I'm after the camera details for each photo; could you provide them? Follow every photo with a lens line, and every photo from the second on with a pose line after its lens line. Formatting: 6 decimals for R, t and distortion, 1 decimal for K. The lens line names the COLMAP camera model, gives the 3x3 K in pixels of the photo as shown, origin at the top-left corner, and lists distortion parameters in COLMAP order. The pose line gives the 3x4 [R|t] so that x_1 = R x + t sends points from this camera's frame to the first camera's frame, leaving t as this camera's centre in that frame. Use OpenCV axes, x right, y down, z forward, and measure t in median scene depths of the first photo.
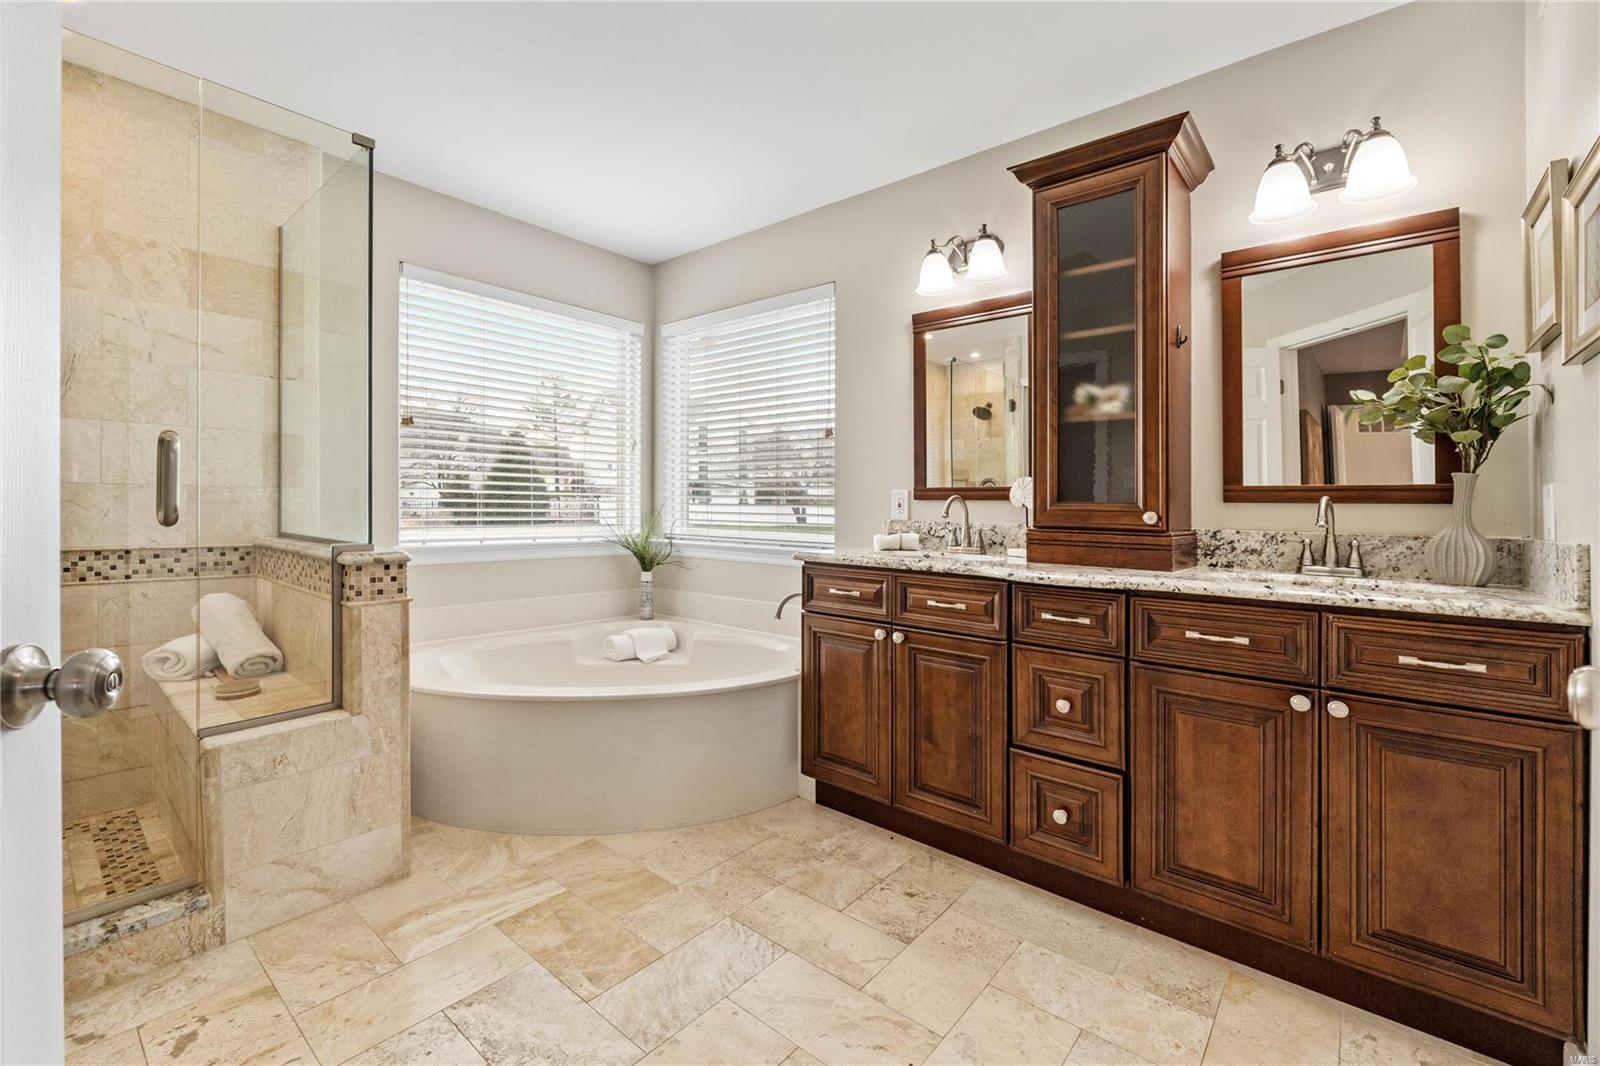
lens RADIAL K [[671.4, 0, 814.2], [0, 671.4, 506.2], [0, 0, 1]] dist [-0.002847, -0.000675]
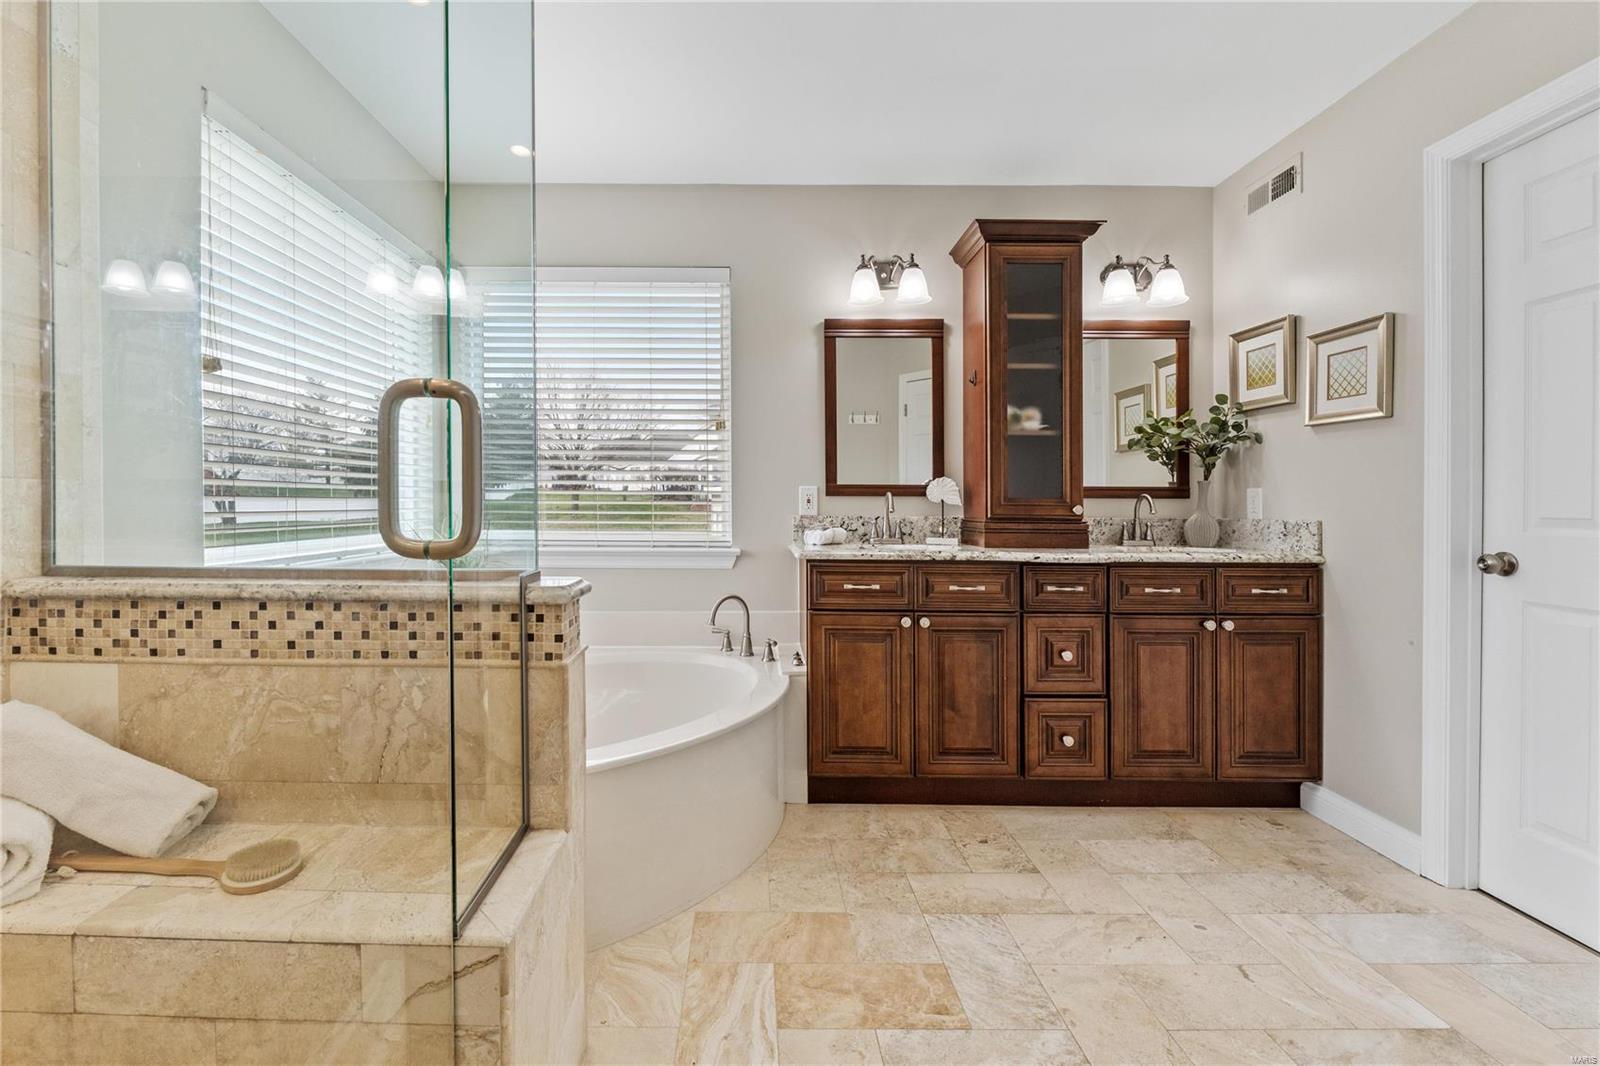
lens RADIAL K [[671.4, 0, 833.4], [0, 671.4, 502.9], [0, 0, 1]] dist [-0.002847, -0.000675]
pose [[0.765996, -0.009215, 0.642780, -0.755778], [0.005332, 0.999954, 0.007981, -0.010635], [-0.642824, -0.002686, 0.766010, 0.275924]]
